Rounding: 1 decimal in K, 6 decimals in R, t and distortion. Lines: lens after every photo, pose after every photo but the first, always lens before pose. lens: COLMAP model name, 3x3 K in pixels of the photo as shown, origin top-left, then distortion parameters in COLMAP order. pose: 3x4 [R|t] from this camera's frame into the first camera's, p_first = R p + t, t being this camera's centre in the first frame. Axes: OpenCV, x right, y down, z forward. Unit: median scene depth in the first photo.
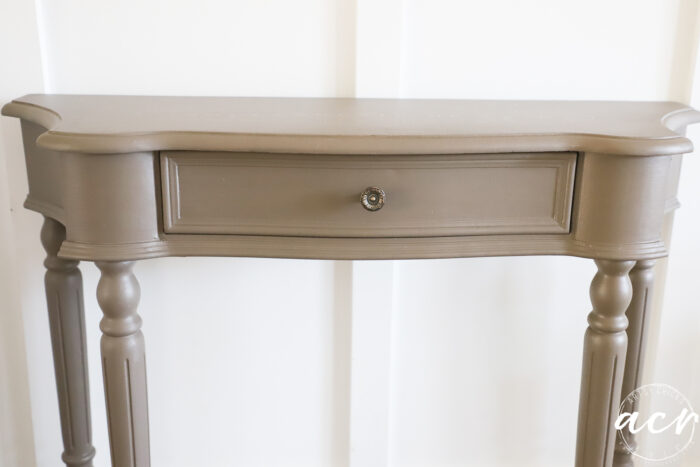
lens RADIAL K [[827.4, 0, 378.0], [0, 827.4, 218.8], [0, 0, 1]] dist [0.047328, 0.000000]
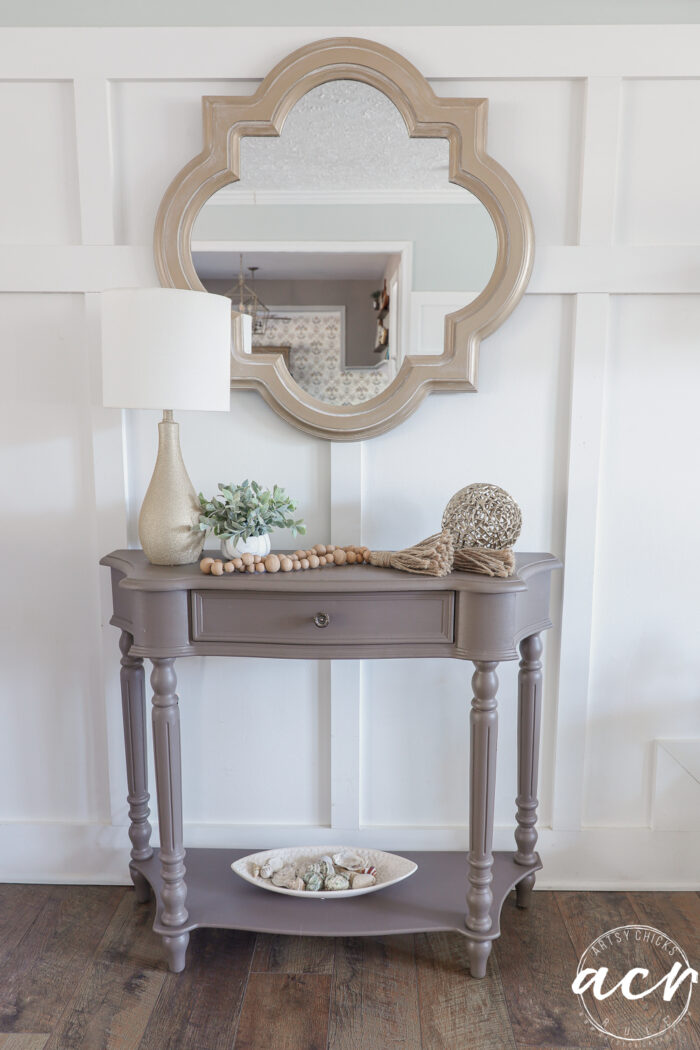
lens RADIAL K [[770.3, 0, 373.5], [0, 770.3, 525.2], [0, 0, 1]] dist [-0.039833, 0.027606]
pose [[0.997033, -0.004249, -0.076854, 0.194454], [-0.007066, 0.989206, -0.146359, 0.010771], [0.076646, 0.146468, 0.986242, -0.439558]]
